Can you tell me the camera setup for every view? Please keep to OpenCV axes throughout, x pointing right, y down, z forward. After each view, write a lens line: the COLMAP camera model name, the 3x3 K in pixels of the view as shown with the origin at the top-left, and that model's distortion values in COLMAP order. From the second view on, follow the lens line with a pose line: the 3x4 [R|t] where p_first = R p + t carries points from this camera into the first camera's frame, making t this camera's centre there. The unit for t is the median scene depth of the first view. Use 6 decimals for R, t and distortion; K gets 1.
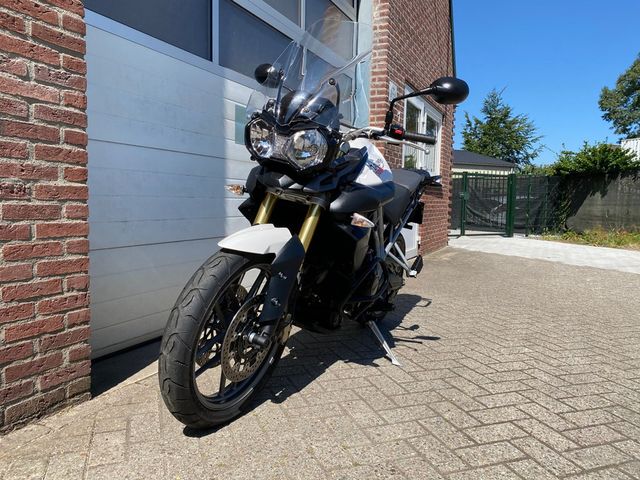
lens RADIAL K [[484.2, 0, 316.1], [0, 484.2, 237.7], [0, 0, 1]] dist [0.006841, -0.005549]
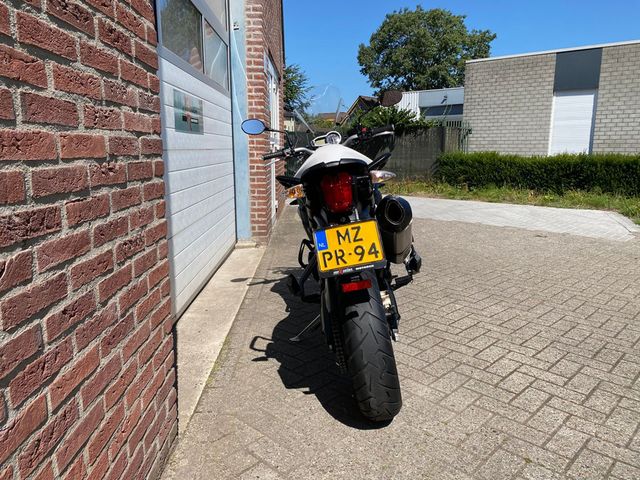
lens RADIAL K [[484.2, 0, 316.1], [0, 484.2, 237.7], [0, 0, 1]] dist [0.006841, -0.005549]
pose [[0.896369, -0.097557, 0.432440, -0.488504], [0.048830, 0.991277, 0.122414, -0.134297], [-0.440610, -0.088612, 0.893314, 0.062363]]
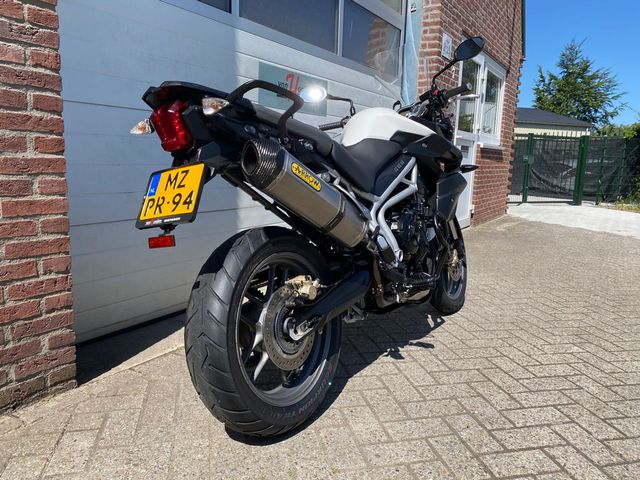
lens RADIAL K [[484.6, 0, 321.7], [0, 484.6, 237.6], [0, 0, 1]] dist [0.007736, -0.007236]
pose [[0.993726, 0.029702, -0.107827, 0.080567], [-0.020660, 0.996249, 0.084026, -0.035510], [0.109918, -0.081272, 0.990612, 0.120978]]
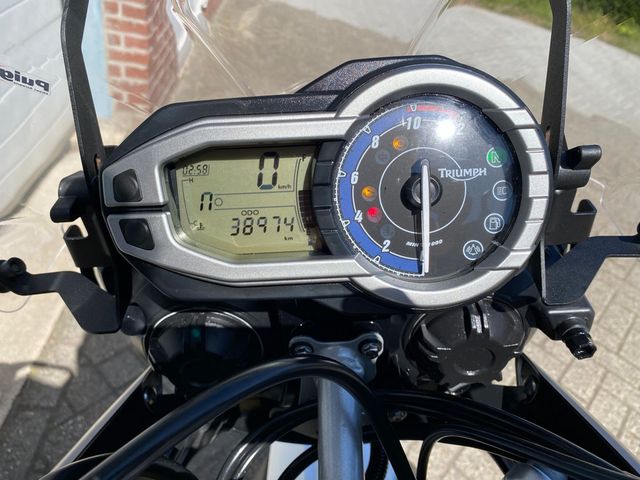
lens RADIAL K [[481.1, 0, 309.5], [0, 481.1, 225.6], [0, 0, 1]] dist [-0.003236, -0.004730]
pose [[0.883121, -0.172763, 0.436177, 0.117753], [-0.113231, 0.823750, 0.555531, -0.286176], [-0.455276, -0.539990, 0.707909, 1.241718]]
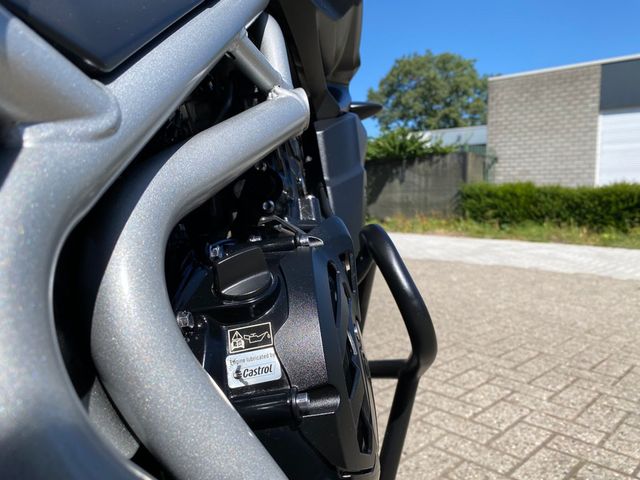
lens RADIAL K [[484.2, 0, 316.1], [0, 484.2, 237.7], [0, 0, 1]] dist [0.006841, -0.005549]
pose [[0.906510, -0.051222, 0.419066, 0.084766], [0.046315, 0.998687, 0.021881, -0.014552], [-0.419636, -0.000426, 0.907692, 0.887850]]
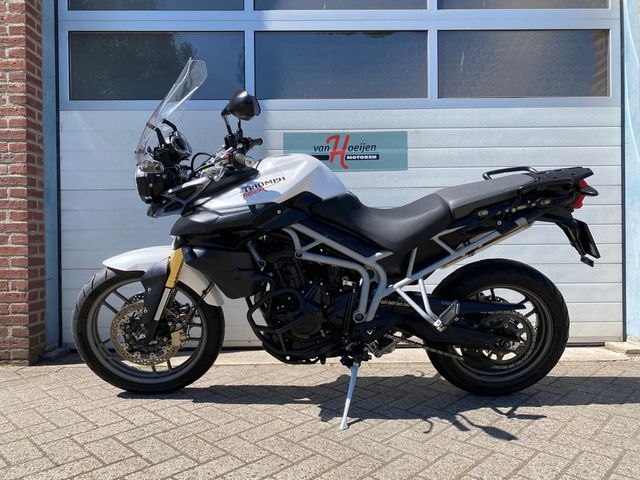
lens RADIAL K [[484.2, 0, 316.1], [0, 484.2, 237.7], [0, 0, 1]] dist [0.006841, -0.005549]
pose [[0.448068, -0.019358, -0.893790, 1.036671], [-0.050381, 0.997630, -0.046864, -0.026776], [0.892579, 0.066028, 0.446031, 0.902994]]
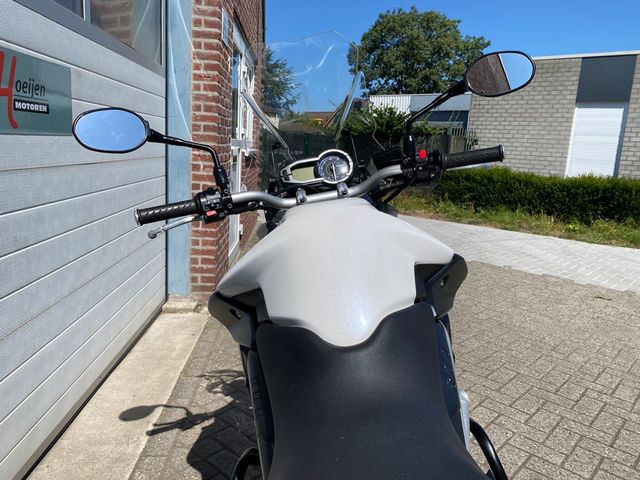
lens RADIAL K [[484.7, 0, 317.5], [0, 484.7, 232.2], [0, 0, 1]] dist [0.012662, -0.008808]
pose [[0.879816, -0.049833, 0.472696, -0.121014], [-0.005454, 0.993365, 0.114875, -0.230786], [-0.475284, -0.103647, 0.873706, 0.782218]]
